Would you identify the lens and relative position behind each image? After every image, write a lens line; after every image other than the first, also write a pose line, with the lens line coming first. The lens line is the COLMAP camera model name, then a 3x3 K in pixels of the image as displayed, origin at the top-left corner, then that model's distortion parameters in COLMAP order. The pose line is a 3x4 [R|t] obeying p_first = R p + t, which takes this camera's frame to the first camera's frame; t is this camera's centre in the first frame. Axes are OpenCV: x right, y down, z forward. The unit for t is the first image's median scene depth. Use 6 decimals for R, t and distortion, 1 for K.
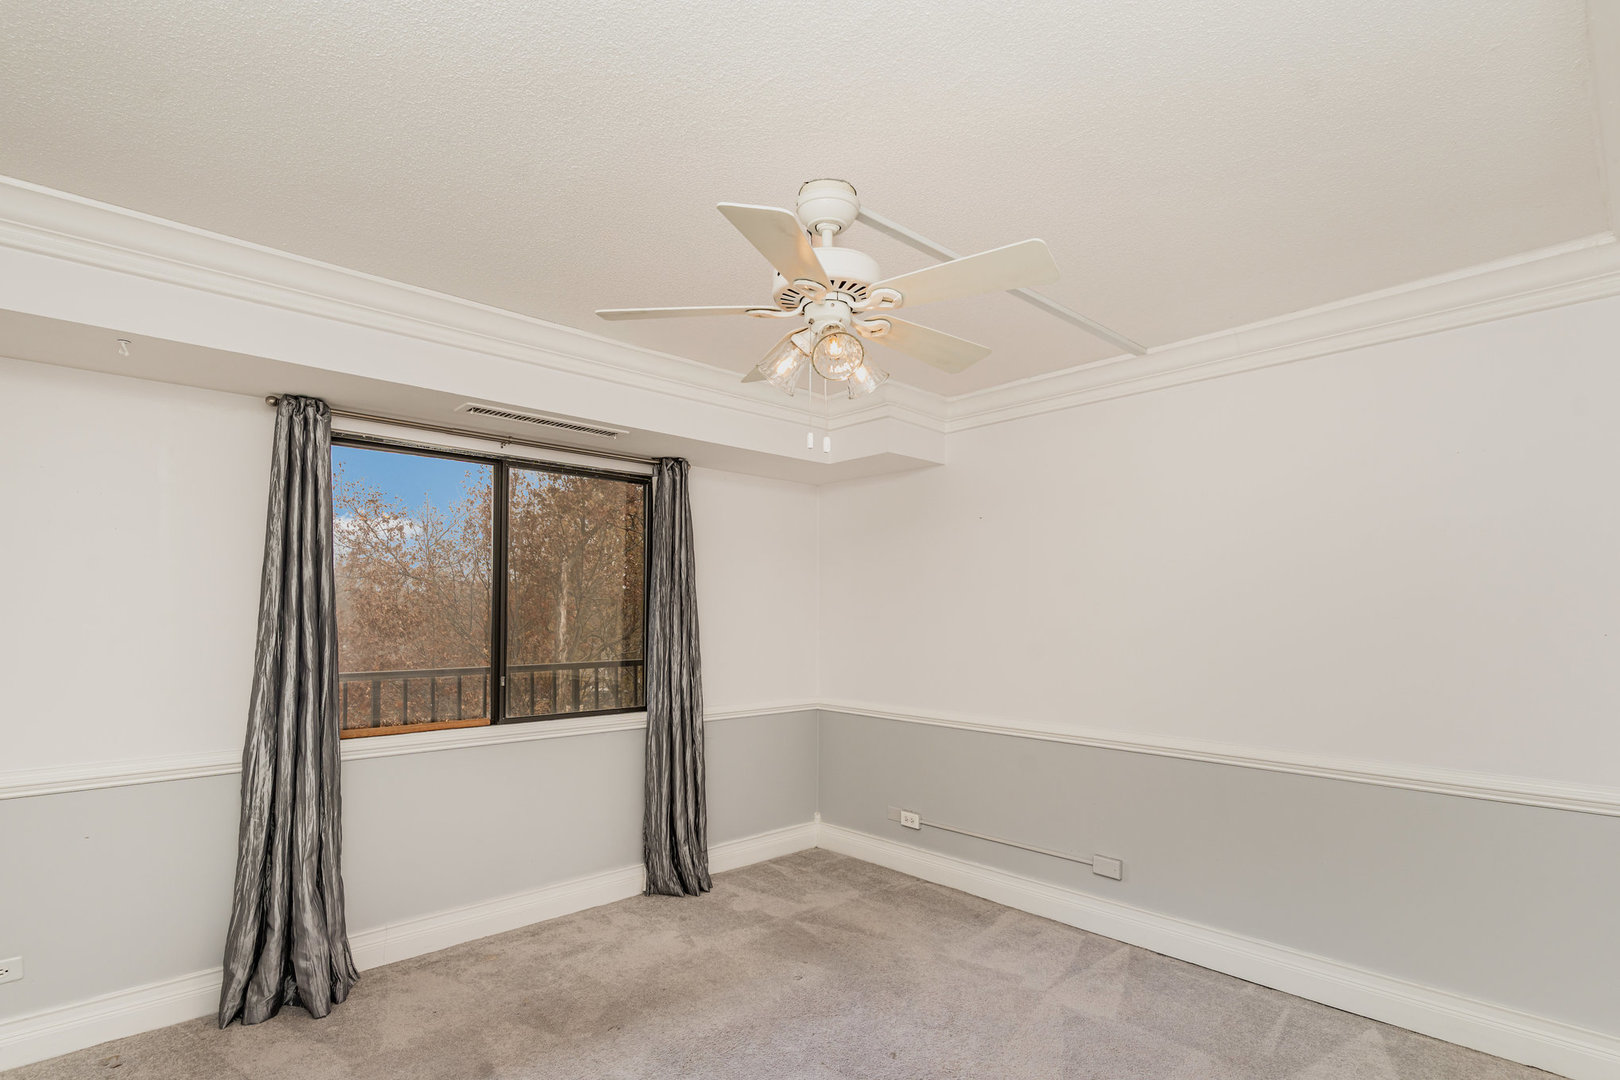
lens RADIAL K [[787.9, 0, 809.0], [0, 787.9, 617.6], [0, 0, 1]] dist [-0.001039, 0.000141]
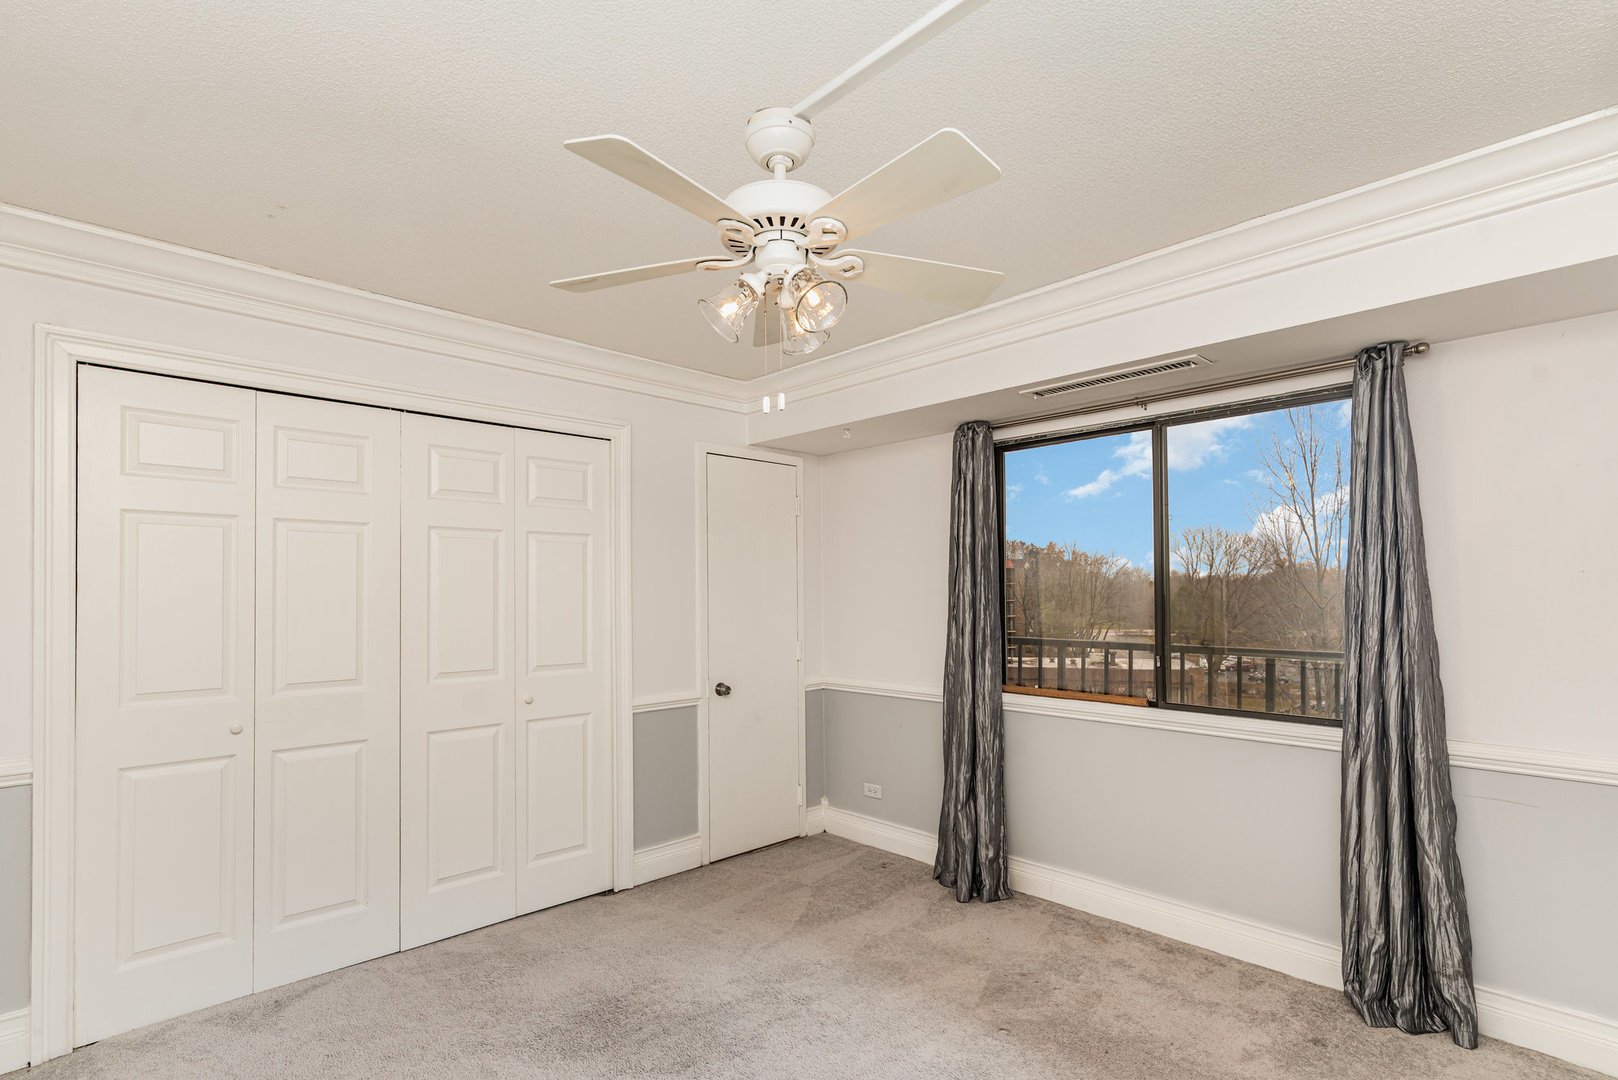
lens RADIAL K [[788.8, 0, 812.4], [0, 788.8, 588.9], [0, 0, 1]] dist [0.022790, -0.000097]
pose [[0.016732, -0.006590, -0.999838, 0.621230], [0.001766, 0.999977, -0.006561, 0.002510], [0.999858, -0.001656, 0.016744, 0.675851]]
